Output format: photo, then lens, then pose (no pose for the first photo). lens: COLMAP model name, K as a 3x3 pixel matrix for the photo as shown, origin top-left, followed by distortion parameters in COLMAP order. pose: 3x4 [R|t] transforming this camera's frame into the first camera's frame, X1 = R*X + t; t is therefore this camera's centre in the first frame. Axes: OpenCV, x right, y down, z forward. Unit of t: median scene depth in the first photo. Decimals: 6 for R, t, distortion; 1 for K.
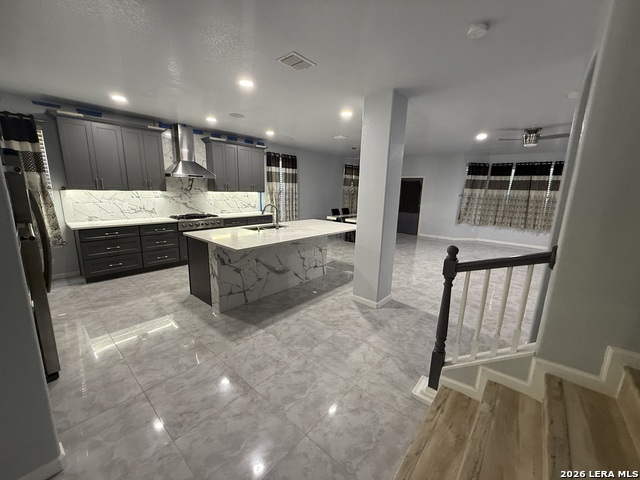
lens RADIAL K [[254.0, 0, 318.1], [0, 254.0, 239.3], [0, 0, 1]] dist [-0.000697, 0.000167]
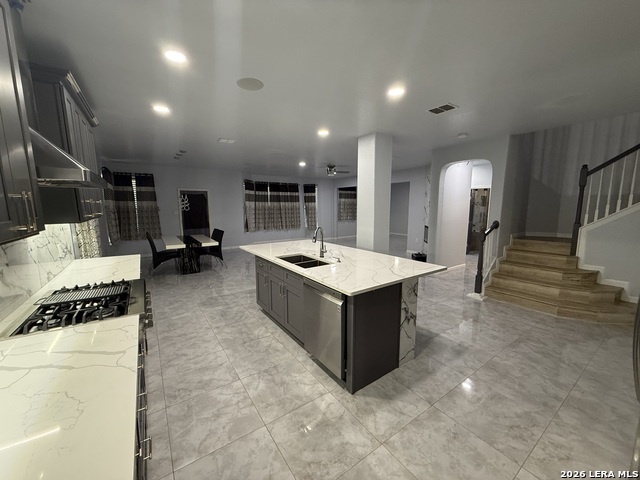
lens RADIAL K [[254.0, 0, 318.1], [0, 254.0, 239.3], [0, 0, 1]] dist [-0.000697, 0.000167]
pose [[0.253529, -0.158793, 0.954205, -0.683996], [0.198529, 0.973978, 0.109335, -0.137276], [-0.946736, 0.161718, 0.278456, 0.580724]]
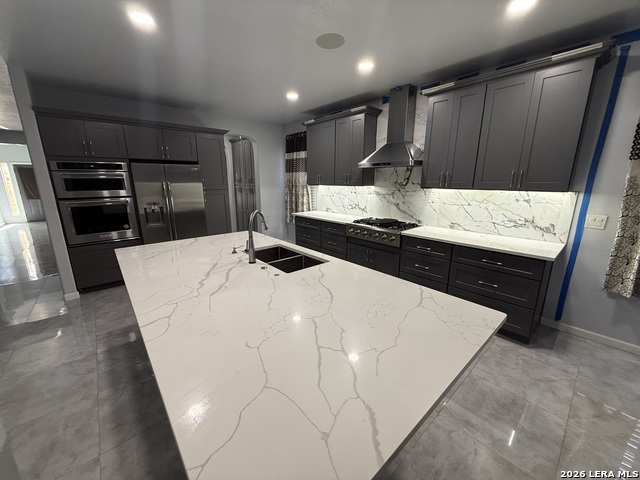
lens RADIAL K [[254.7, 0, 318.9], [0, 254.7, 238.1], [0, 0, 1]] dist [0.000017, 0.000176]
pose [[-0.139104, 0.197254, -0.970433, 0.214996], [-0.198010, 0.954630, 0.222425, -0.163382], [0.970279, 0.223096, -0.093735, 0.862784]]
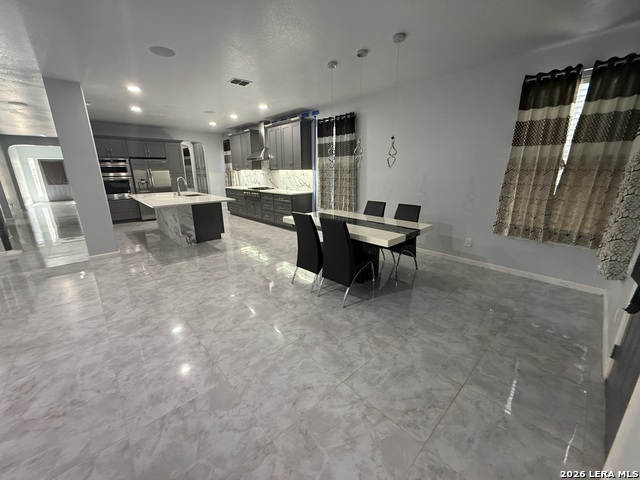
lens RADIAL K [[254.0, 0, 318.1], [0, 254.0, 239.3], [0, 0, 1]] dist [-0.000697, 0.000167]
pose [[-0.115000, 0.237866, -0.964466, 0.842730], [-0.188412, 0.948060, 0.256286, -0.231297], [0.975334, 0.211189, -0.064210, 1.391664]]
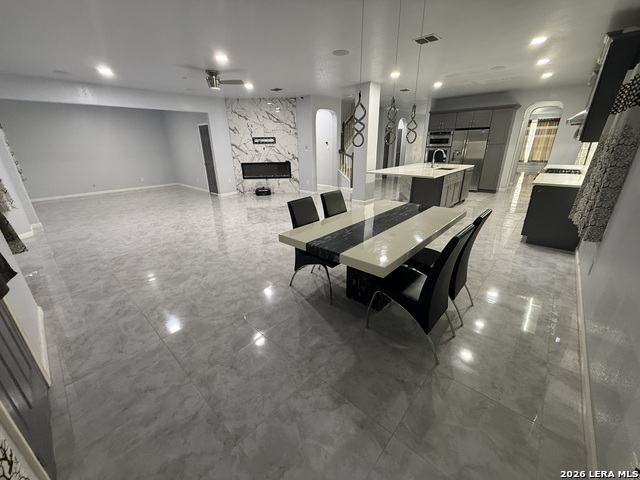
lens RADIAL K [[254.7, 0, 318.9], [0, 254.7, 238.1], [0, 0, 1]] dist [0.000017, 0.000176]
pose [[-0.999569, -0.019315, 0.022116, 0.325070], [-0.004797, 0.850490, 0.525970, -0.337957], [-0.028969, 0.525637, -0.850216, 1.818965]]
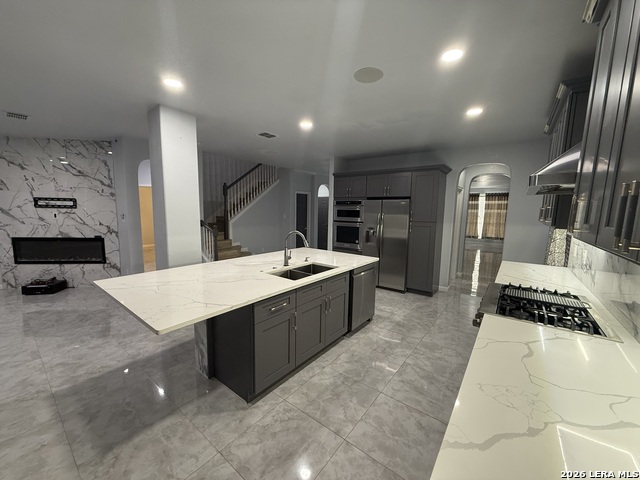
lens RADIAL K [[254.0, 0, 318.1], [0, 254.0, 239.3], [0, 0, 1]] dist [-0.000697, 0.000167]
pose [[-0.997772, -0.040175, -0.053273, -0.156673], [-0.054665, 0.950001, 0.307424, -0.249213], [0.038258, 0.309651, -0.950080, 1.232966]]
